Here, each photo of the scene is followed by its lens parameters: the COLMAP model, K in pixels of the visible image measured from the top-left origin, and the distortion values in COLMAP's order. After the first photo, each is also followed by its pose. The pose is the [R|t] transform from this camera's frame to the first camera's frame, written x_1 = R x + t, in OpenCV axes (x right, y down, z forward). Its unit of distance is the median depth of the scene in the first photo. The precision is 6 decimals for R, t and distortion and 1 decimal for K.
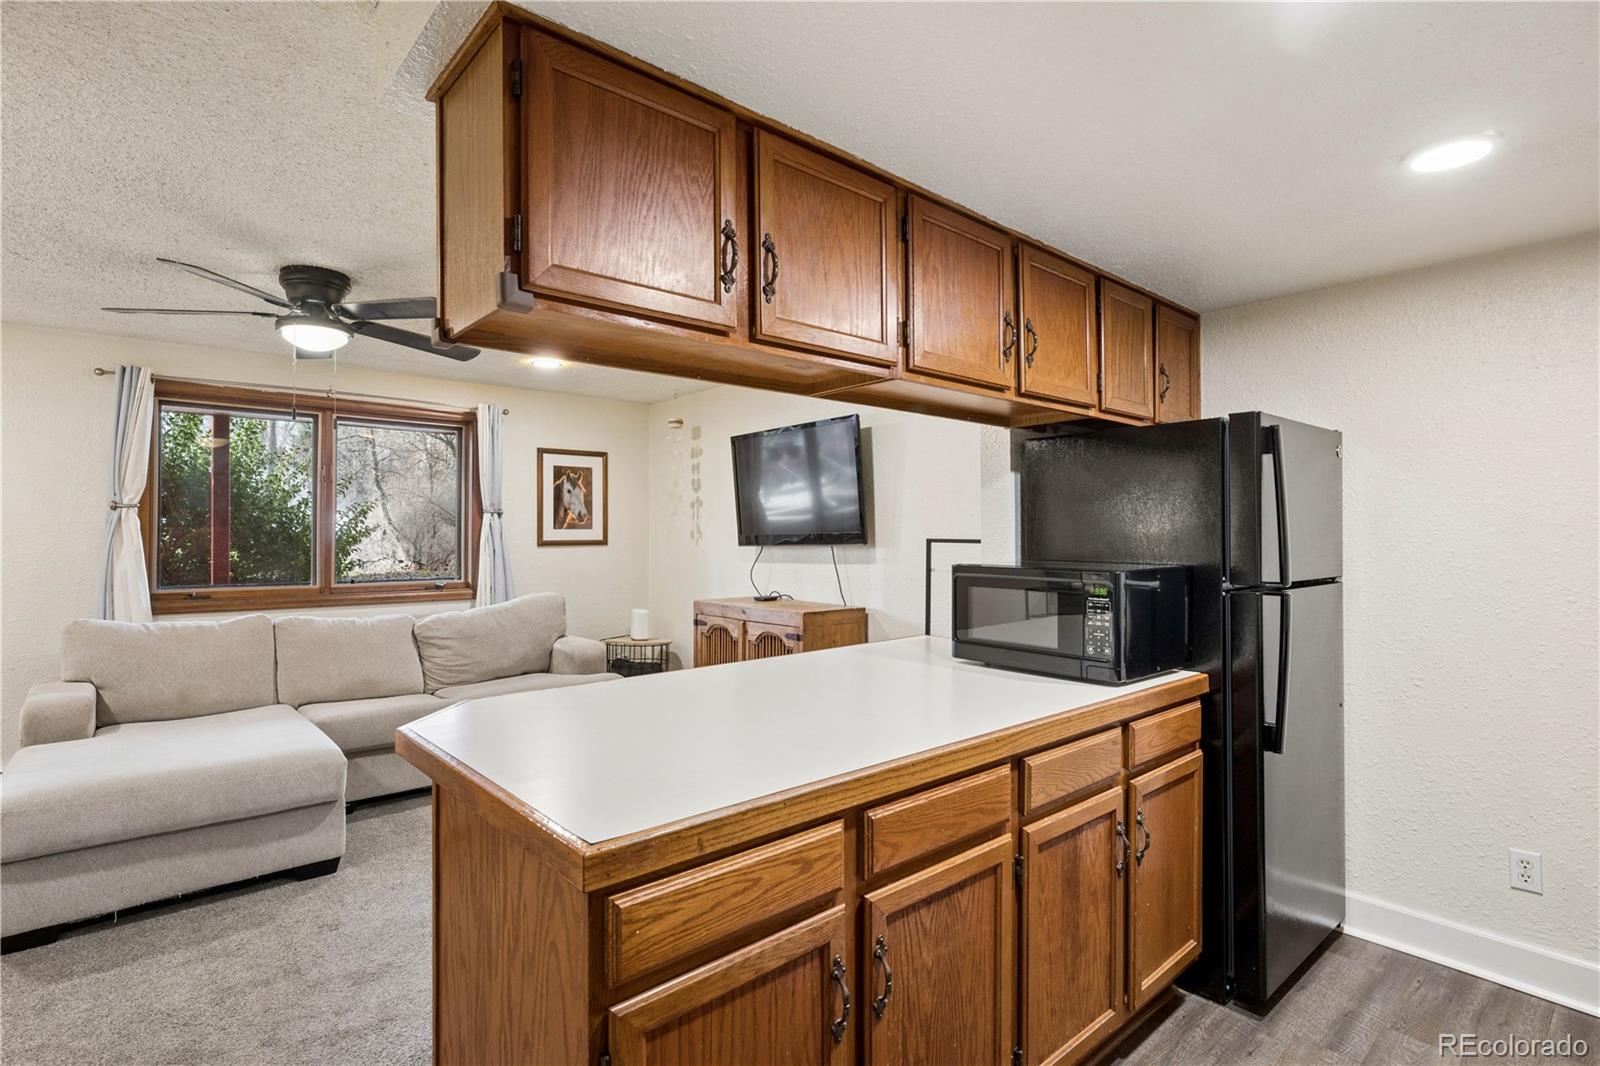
lens RADIAL K [[779.0, 0, 790.9], [0, 779.0, 529.7], [0, 0, 1]] dist [-0.000530, -0.000734]
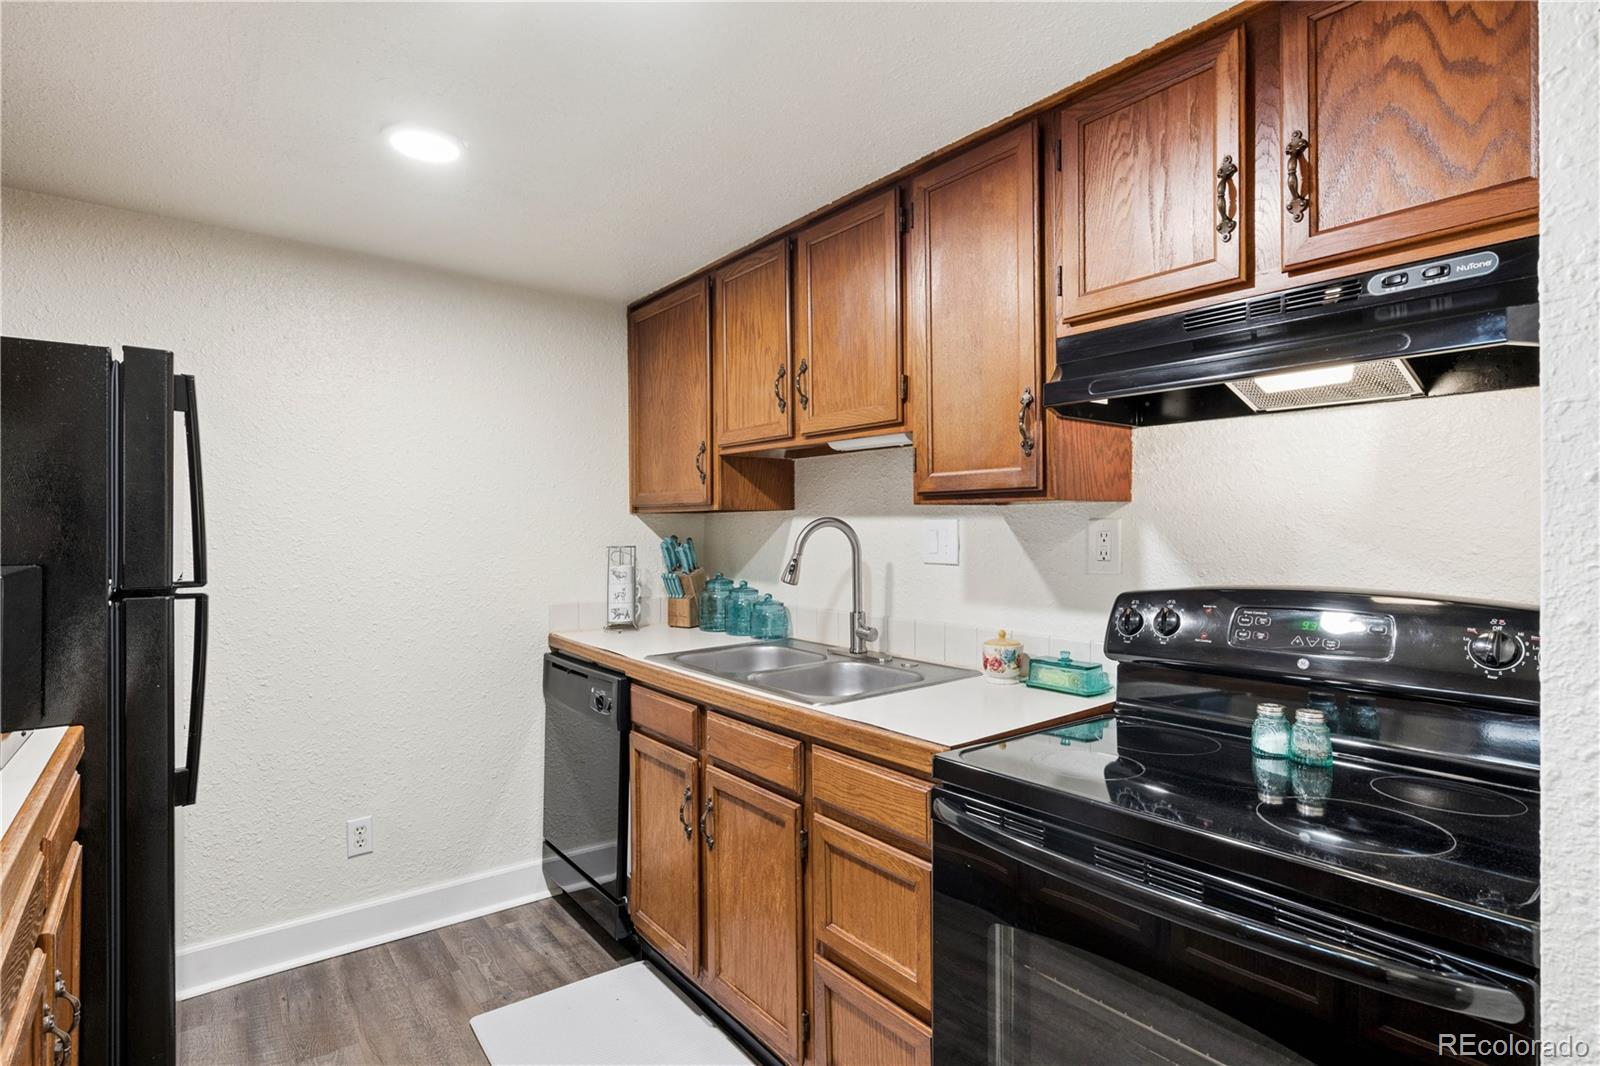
lens RADIAL K [[779.0, 0, 811.3], [0, 779.0, 532.6], [0, 0, 1]] dist [-0.000530, -0.000734]
pose [[0.042672, 0.003008, 0.999085, -0.053514], [-0.010458, 0.999942, -0.002564, 0.007228], [-0.999034, -0.010339, 0.042701, 0.167433]]
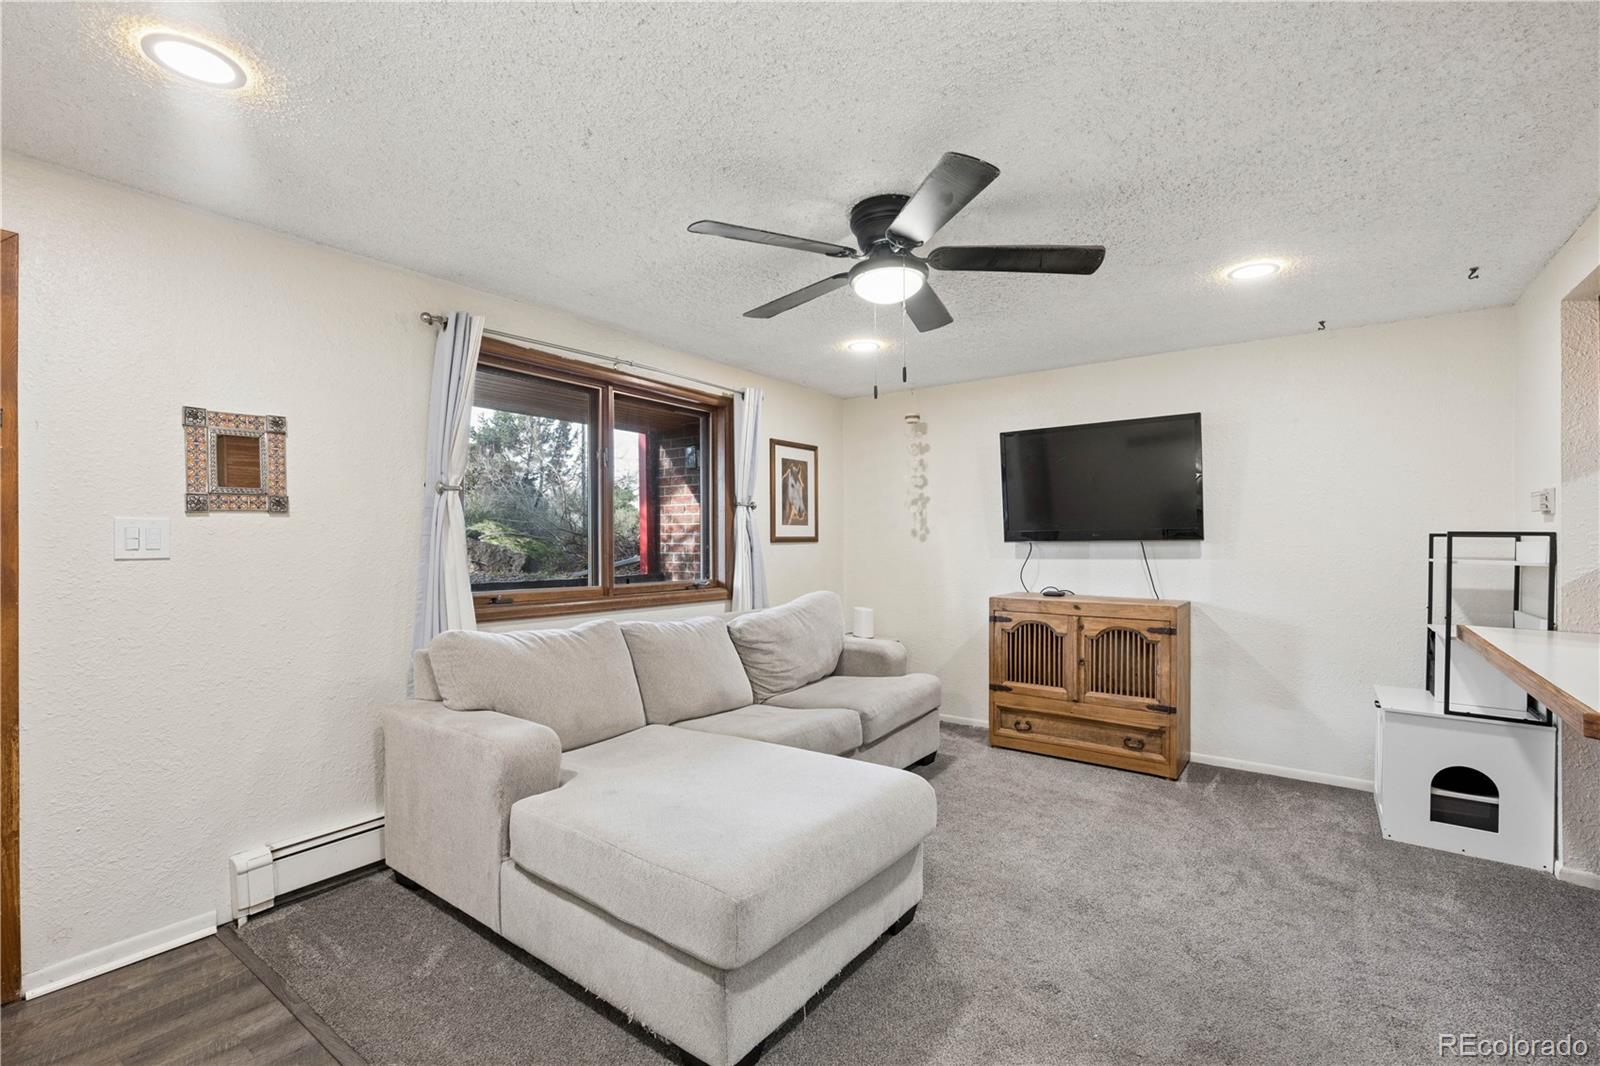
lens RADIAL K [[714.4, 0, 798.0], [0, 714.4, 540.2], [0, 0, 1]] dist [0.001459, -0.000399]
pose [[0.975968, 0.003166, 0.217891, -0.592768], [-0.005129, 0.999951, 0.008445, 0.013159], [-0.217854, -0.009360, 0.975937, 0.180824]]
